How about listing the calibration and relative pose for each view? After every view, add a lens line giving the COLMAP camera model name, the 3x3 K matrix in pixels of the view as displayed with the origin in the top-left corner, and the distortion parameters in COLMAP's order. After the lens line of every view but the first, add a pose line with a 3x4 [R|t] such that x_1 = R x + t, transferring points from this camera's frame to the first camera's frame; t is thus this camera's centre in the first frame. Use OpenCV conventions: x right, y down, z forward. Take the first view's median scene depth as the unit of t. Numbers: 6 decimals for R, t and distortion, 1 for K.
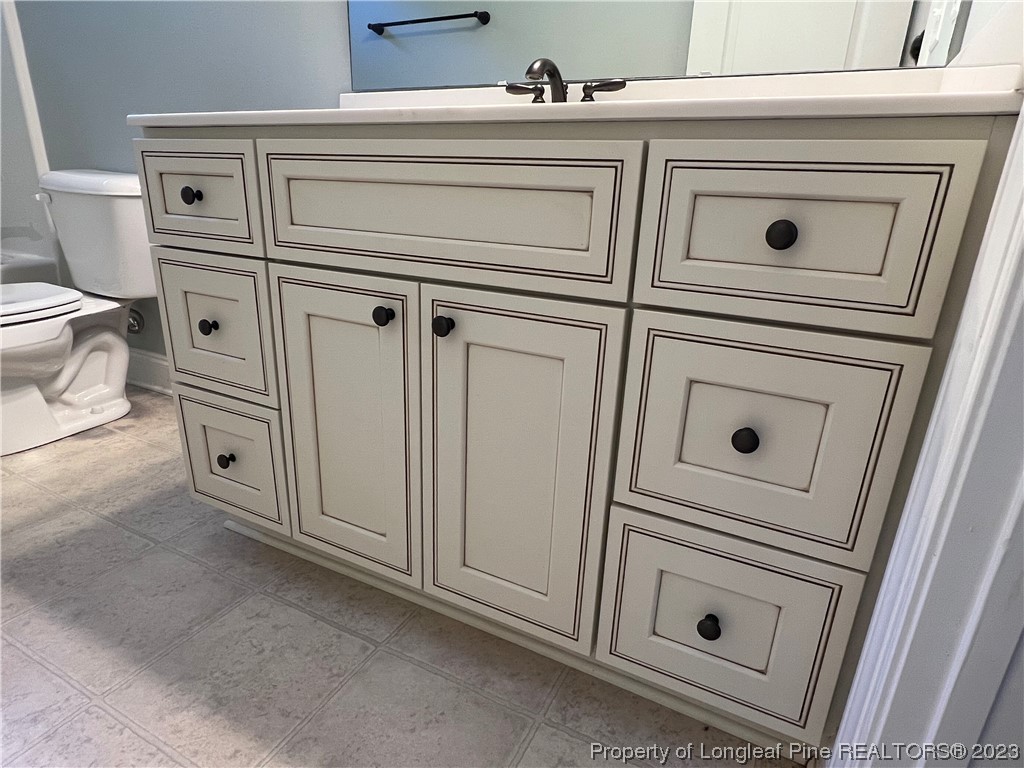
lens RADIAL K [[592.9, 0, 515.9], [0, 592.9, 388.7], [0, 0, 1]] dist [-0.007112, -0.003089]
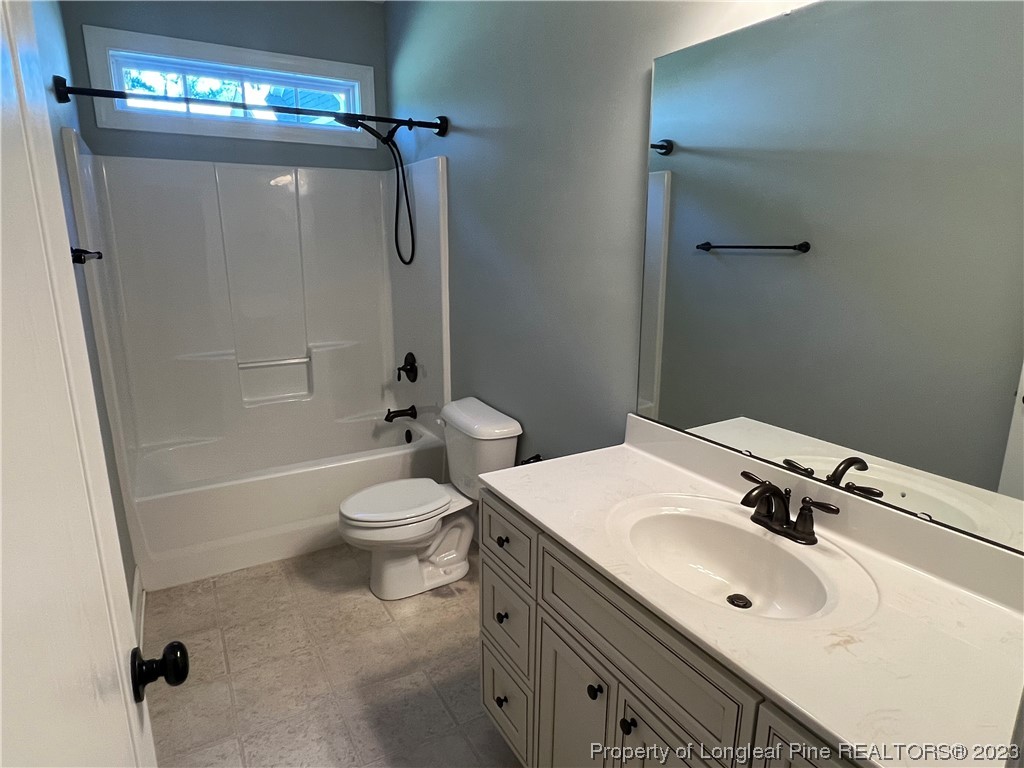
lens RADIAL K [[592.9, 0, 511.4], [0, 592.9, 392.1], [0, 0, 1]] dist [-0.007112, -0.003089]
pose [[0.842152, 0.097479, -0.530356, 0.145244], [-0.154997, 0.985779, -0.064934, -0.350960], [0.516484, 0.136888, 0.845285, -0.201188]]
